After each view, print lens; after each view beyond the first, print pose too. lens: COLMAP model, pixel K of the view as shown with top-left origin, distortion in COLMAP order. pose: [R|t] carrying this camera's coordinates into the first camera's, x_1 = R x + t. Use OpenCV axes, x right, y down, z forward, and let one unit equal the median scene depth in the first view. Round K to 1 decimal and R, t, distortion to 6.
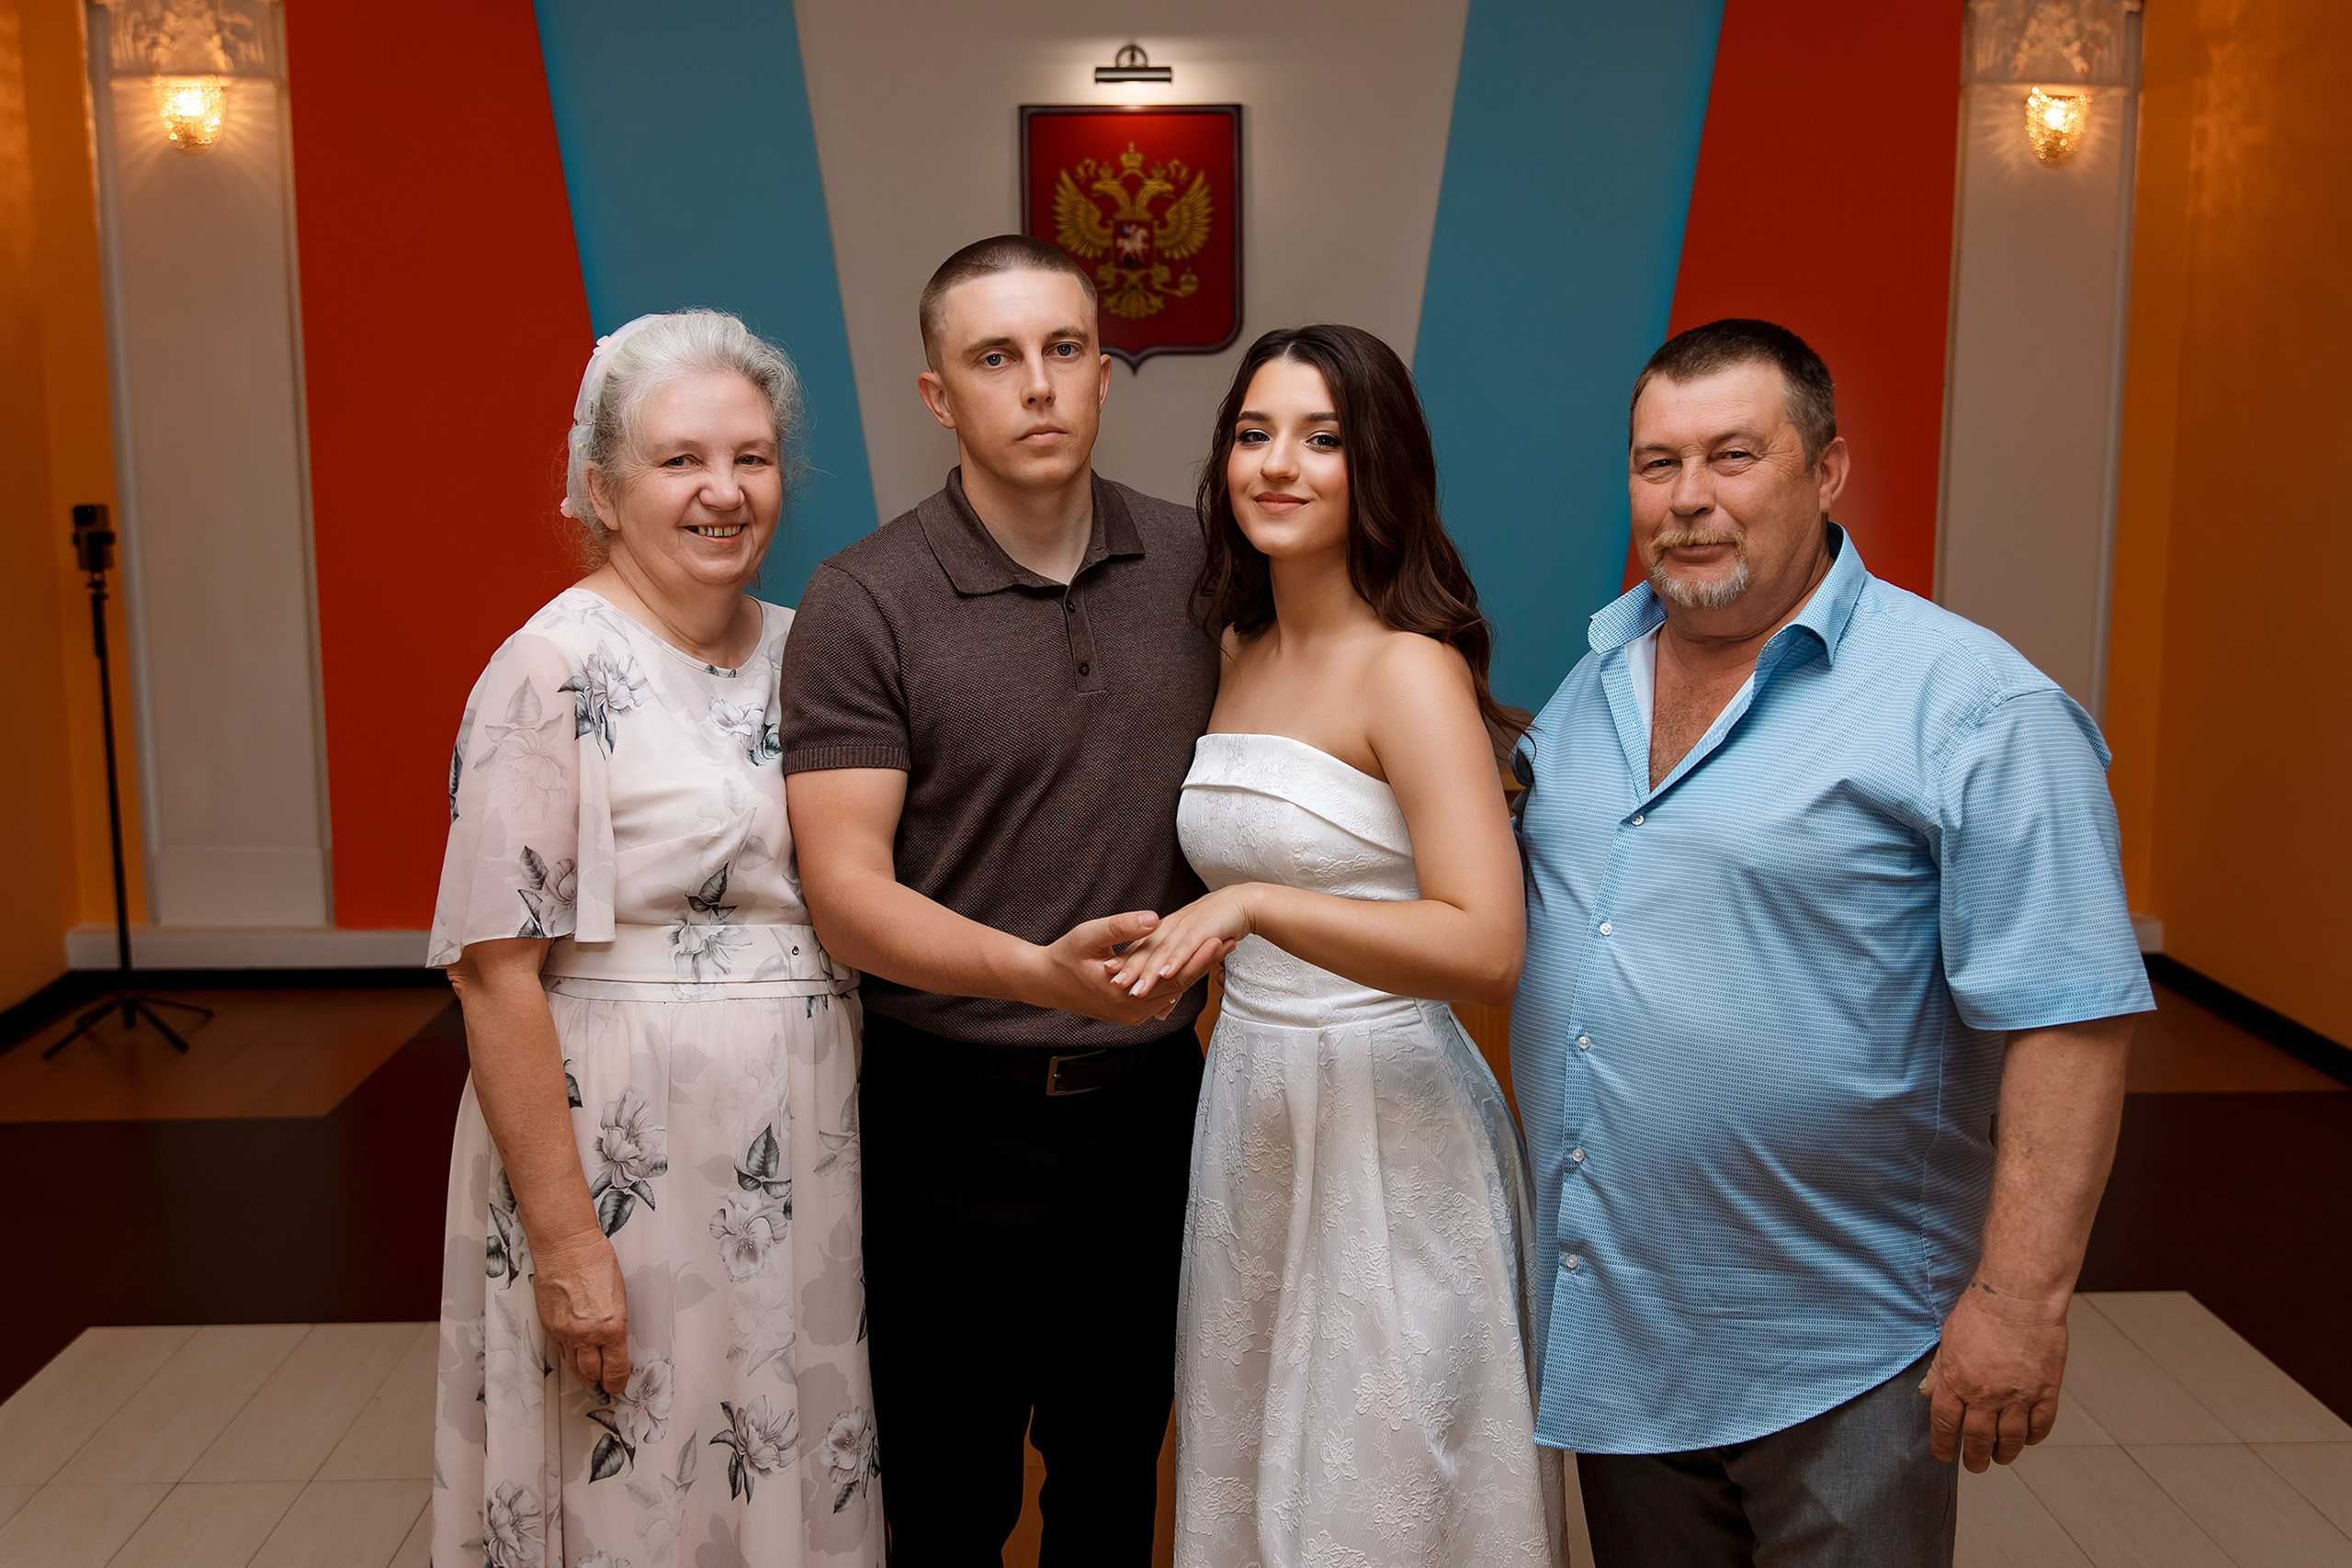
lens RADIAL K [[2661.6, 0, 1149.5], [0, 2661.6, 821.7], [0, 0, 1]] dist [-0.002747, 0.000000]
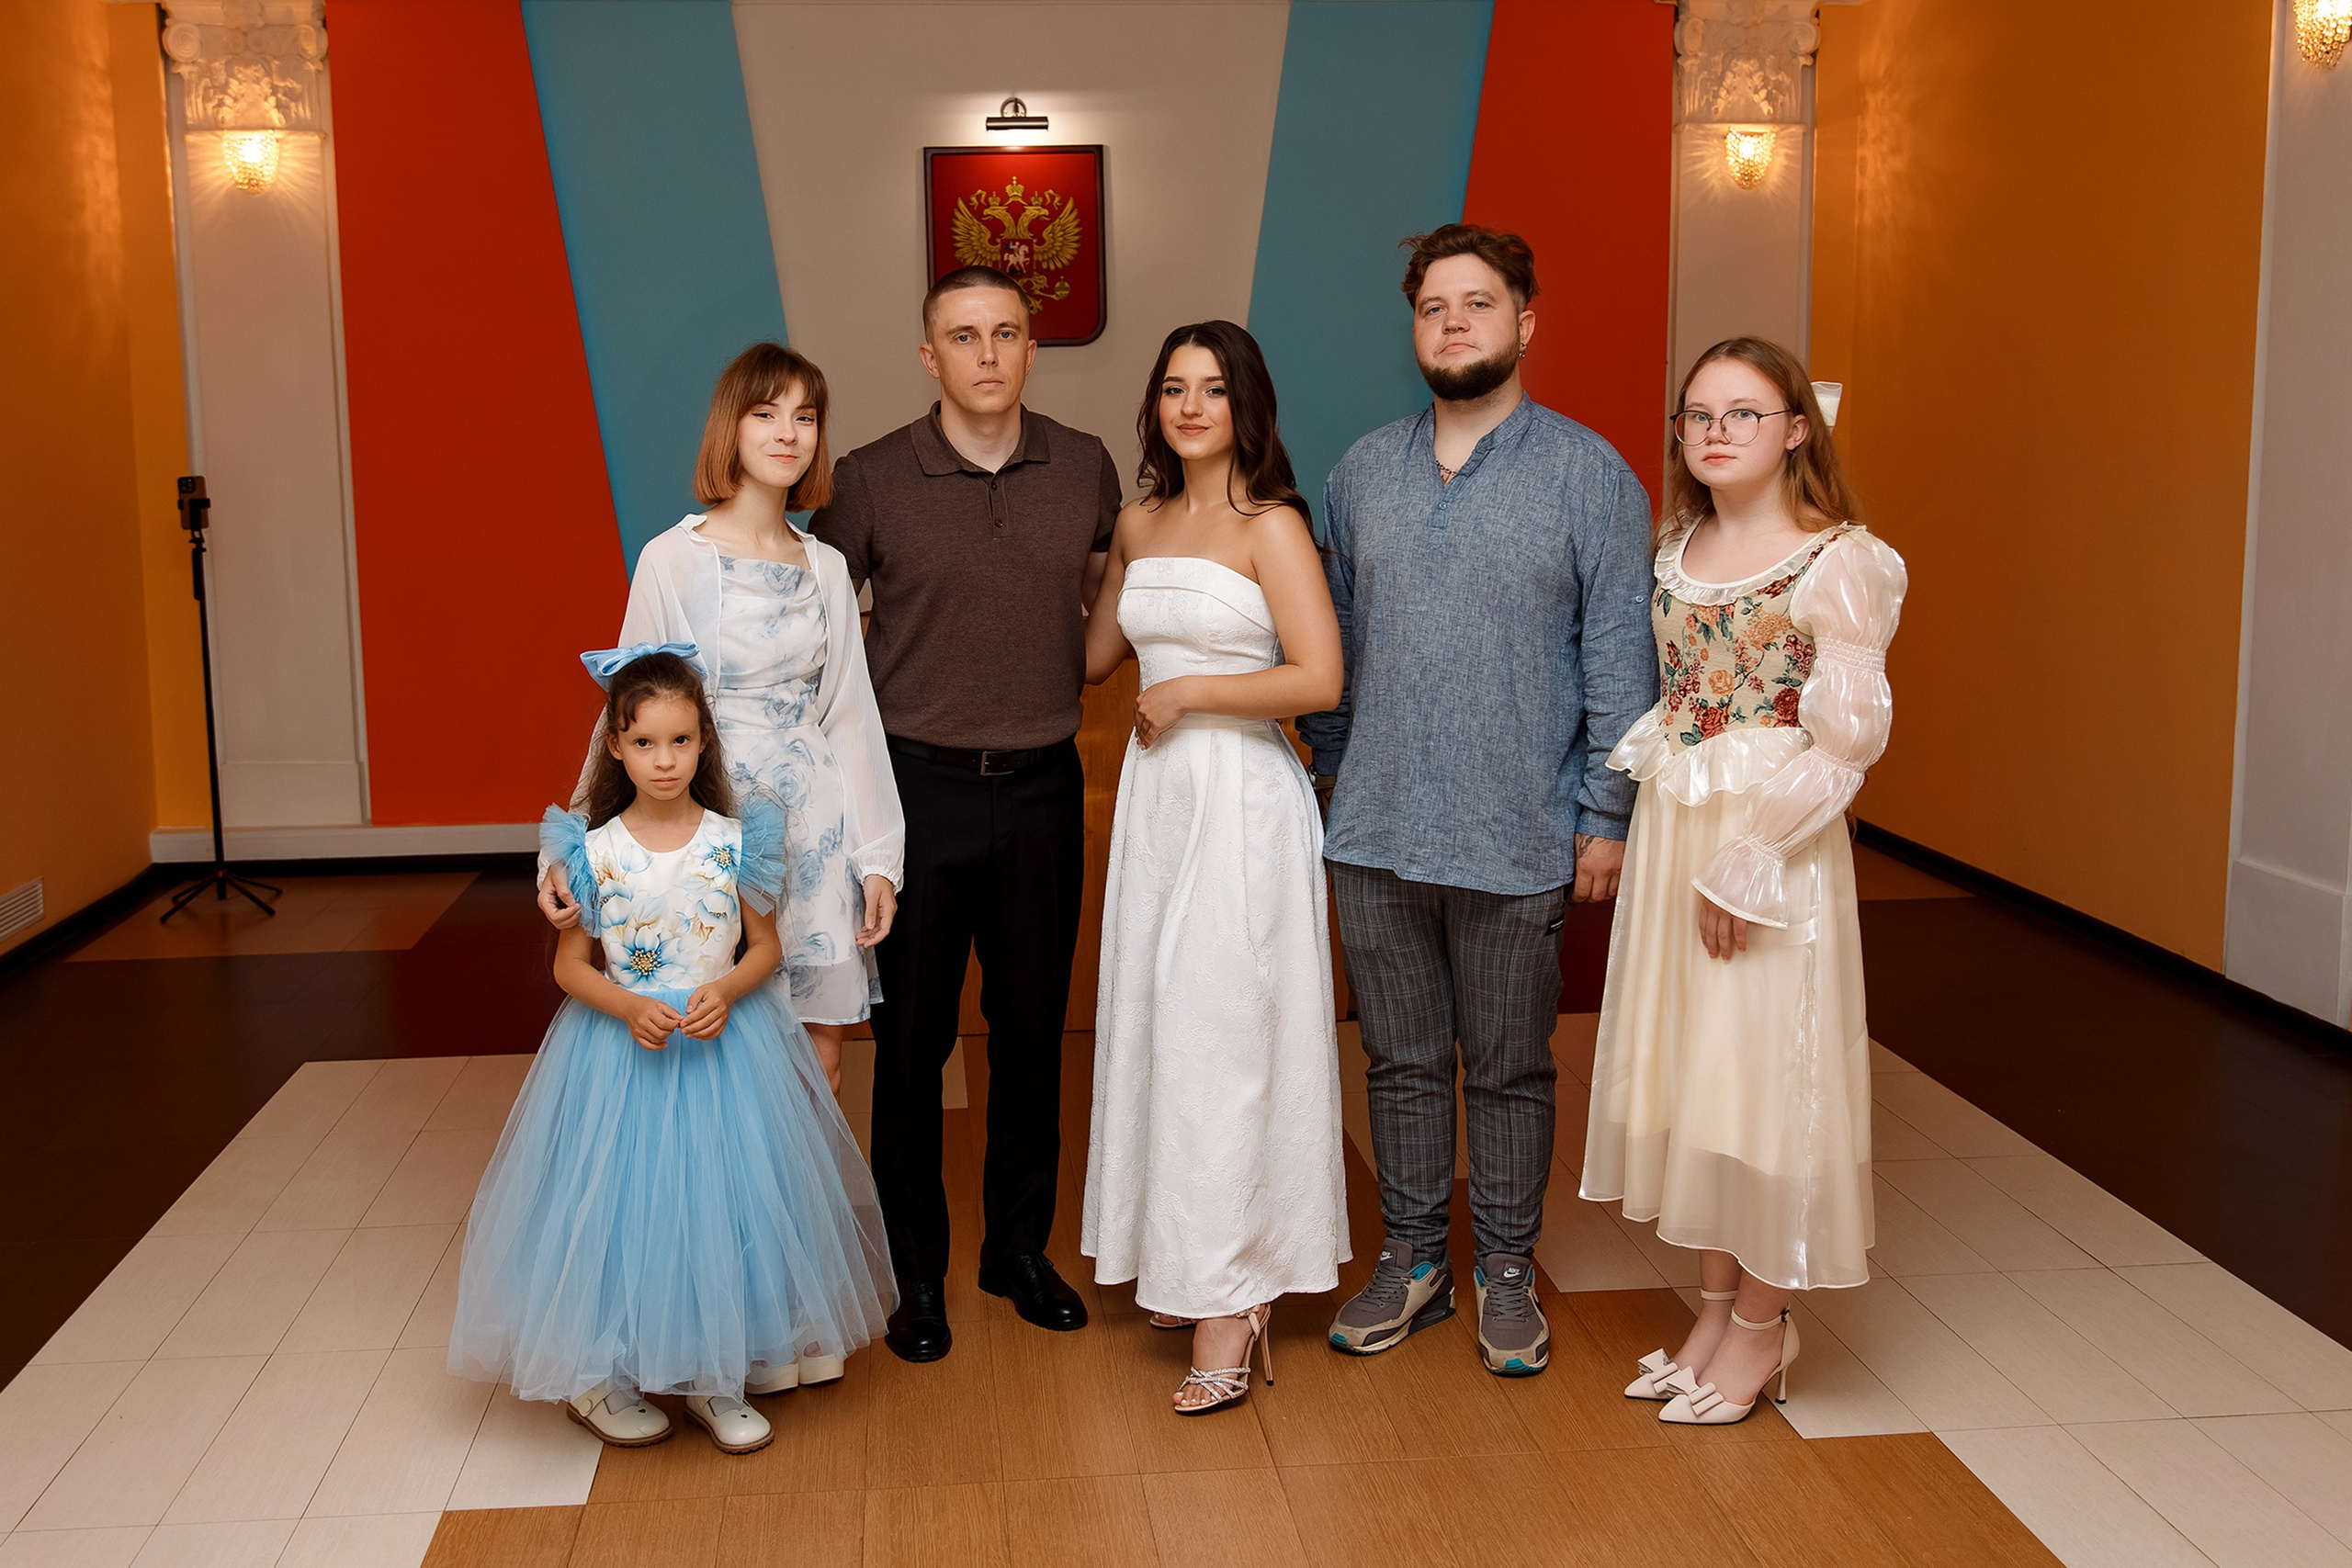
lens RADIAL K [[2393.2, 0, 1111.7], [0, 2393.2, 745.9], [0, 0, 1]] dist [-0.004174, 0.000000]
pose [[0.998989, -0.019084, 0.040700, -0.012079], [0.019578, 0.999739, -0.011769, 0.024924], [-0.040465, 0.012554, 0.999102, -0.116108]]
